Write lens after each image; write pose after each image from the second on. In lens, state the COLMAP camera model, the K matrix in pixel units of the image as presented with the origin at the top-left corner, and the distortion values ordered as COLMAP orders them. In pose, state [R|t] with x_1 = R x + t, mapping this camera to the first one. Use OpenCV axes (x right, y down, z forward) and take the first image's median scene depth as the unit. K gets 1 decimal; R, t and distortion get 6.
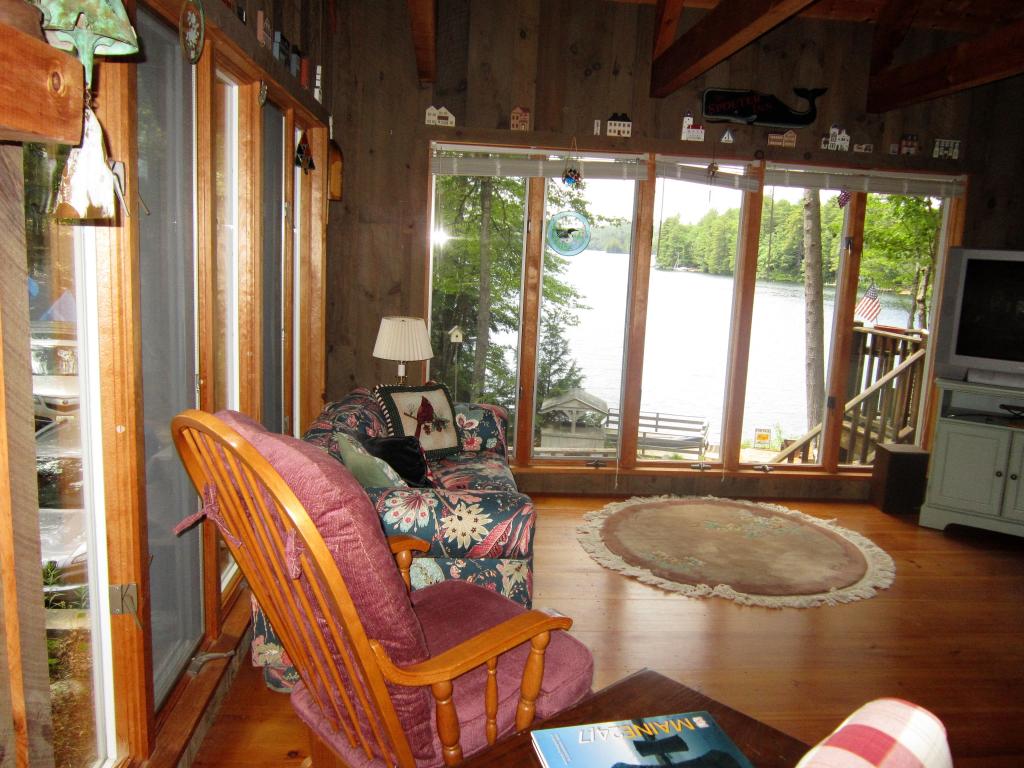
lens RADIAL K [[831.5, 0, 517.7], [0, 831.5, 383.7], [0, 0, 1]] dist [-0.035012, 0.009280]
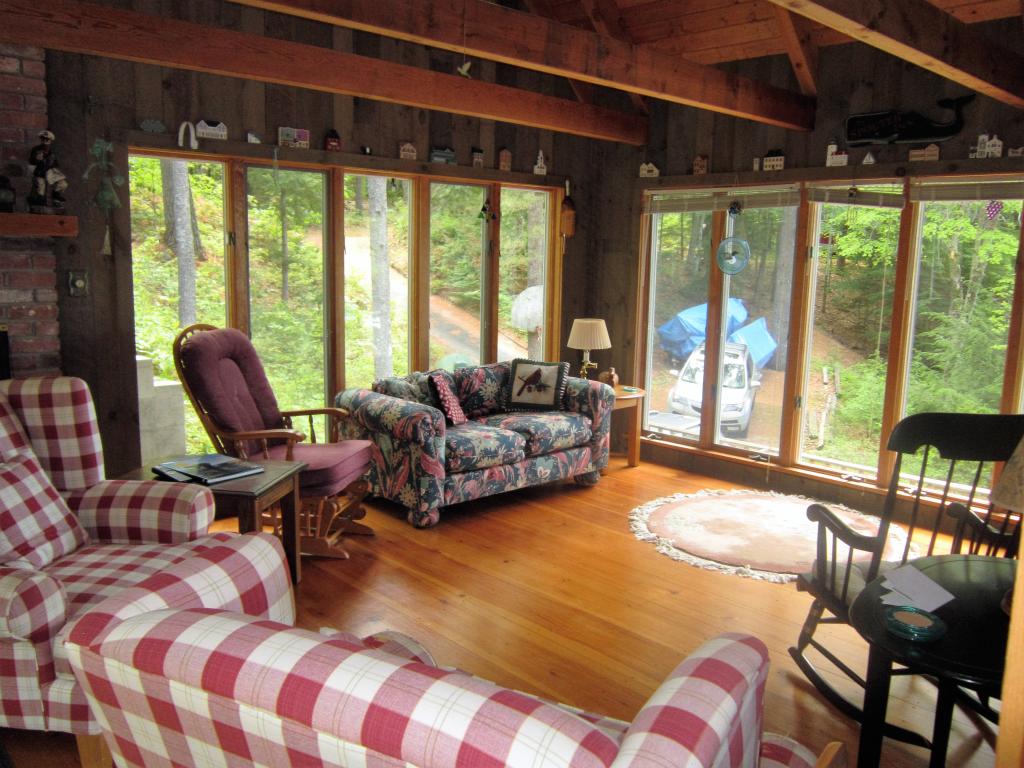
lens RADIAL K [[831.5, 0, 513.1], [0, 831.5, 380.5], [0, 0, 1]] dist [-0.035012, 0.009280]
pose [[0.635697, 0.082375, -0.767531, 0.789727], [-0.122458, 0.992461, 0.005092, 0.028229], [0.762164, 0.090753, 0.640992, 0.020241]]
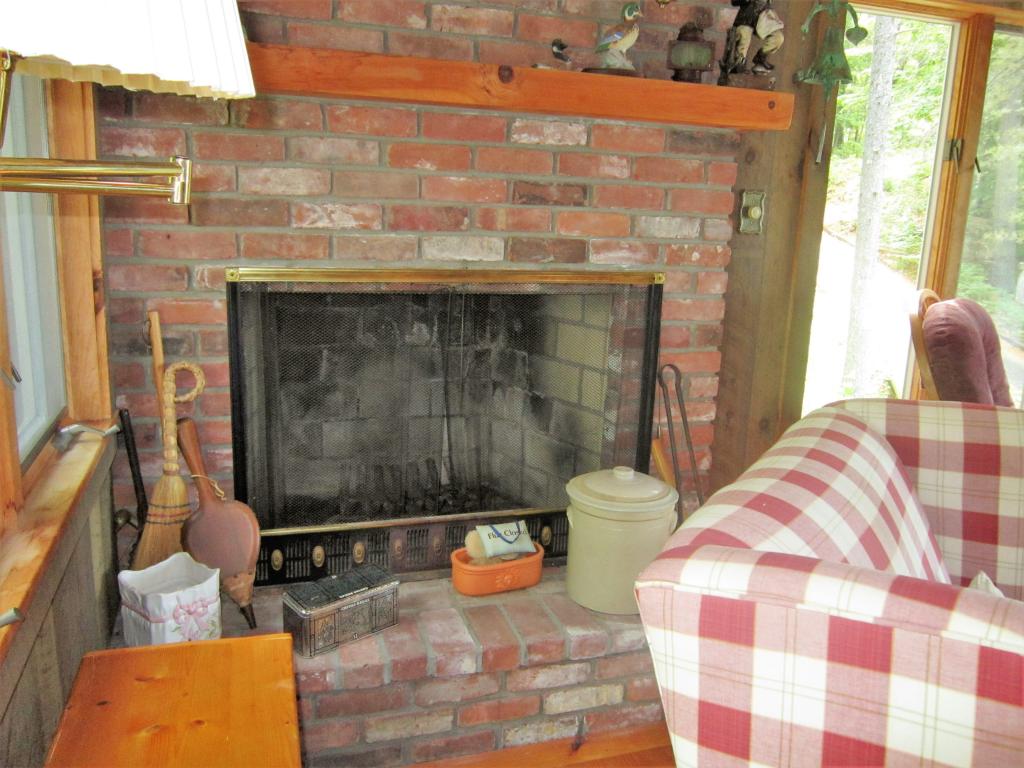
lens RADIAL K [[831.5, 0, 511.7], [0, 831.5, 382.6], [0, 0, 1]] dist [-0.035012, 0.009280]
pose [[0.240822, 0.173839, -0.954874, 0.738445], [-0.192416, 0.972852, 0.128584, 0.031273], [0.951305, 0.152768, 0.267734, 0.011563]]
